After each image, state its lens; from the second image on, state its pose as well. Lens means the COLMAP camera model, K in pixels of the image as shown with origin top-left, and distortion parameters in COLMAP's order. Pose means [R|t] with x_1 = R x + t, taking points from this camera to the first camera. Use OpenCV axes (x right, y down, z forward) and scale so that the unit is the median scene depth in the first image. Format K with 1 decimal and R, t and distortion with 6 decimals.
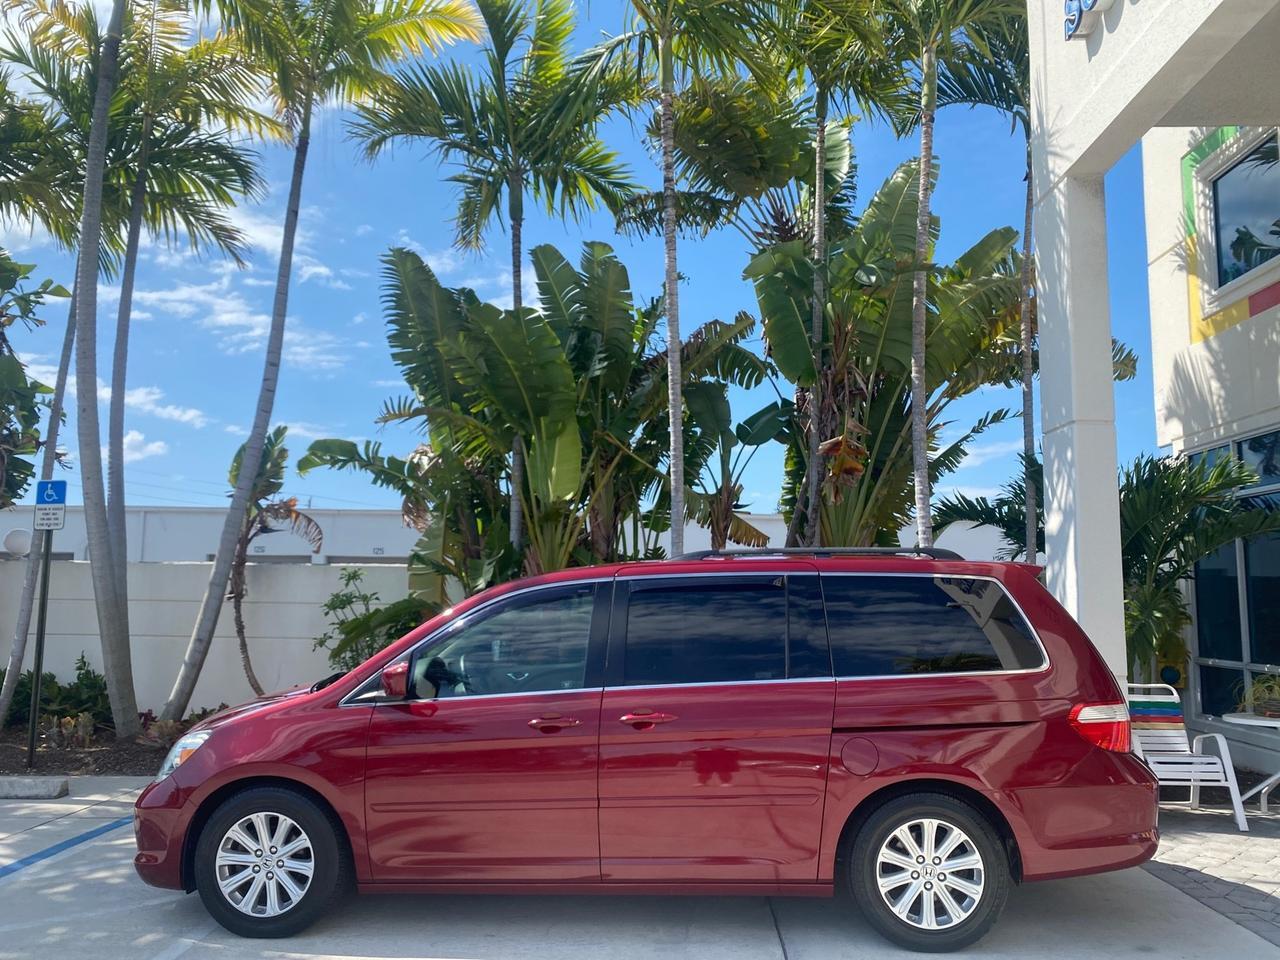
lens RADIAL K [[970.7, 0, 640.7], [0, 970.7, 457.7], [0, 0, 1]] dist [0.000065, -0.000344]
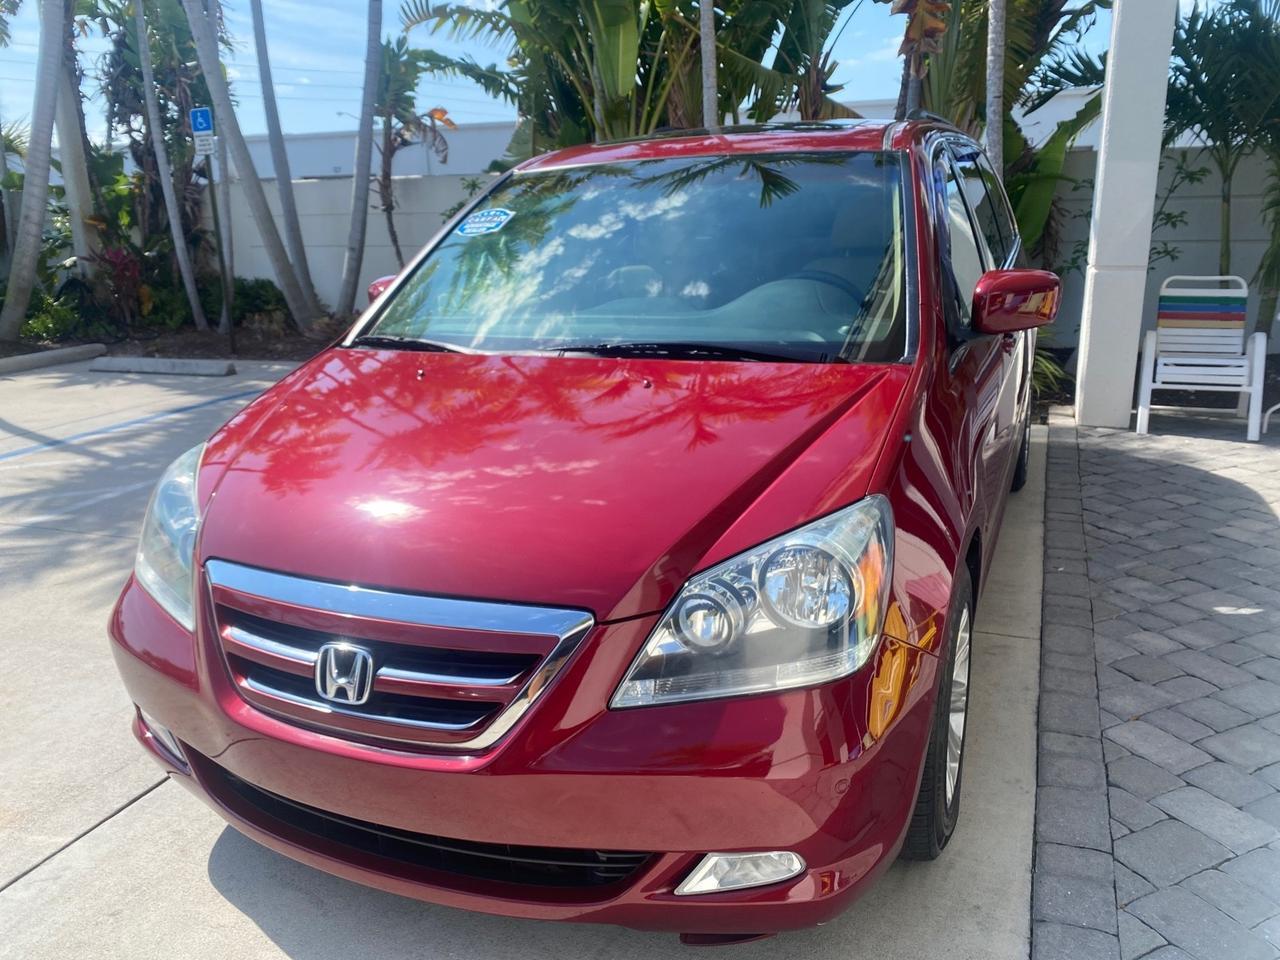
lens RADIAL K [[989.5, 0, 644.2], [0, 989.5, 469.4], [0, 0, 1]] dist [-0.003588, 0.000398]
pose [[0.939689, 0.054510, -0.337657, 0.287358], [0.083463, 0.920829, 0.380931, 0.014623], [0.331689, -0.386139, 0.860743, 0.022443]]
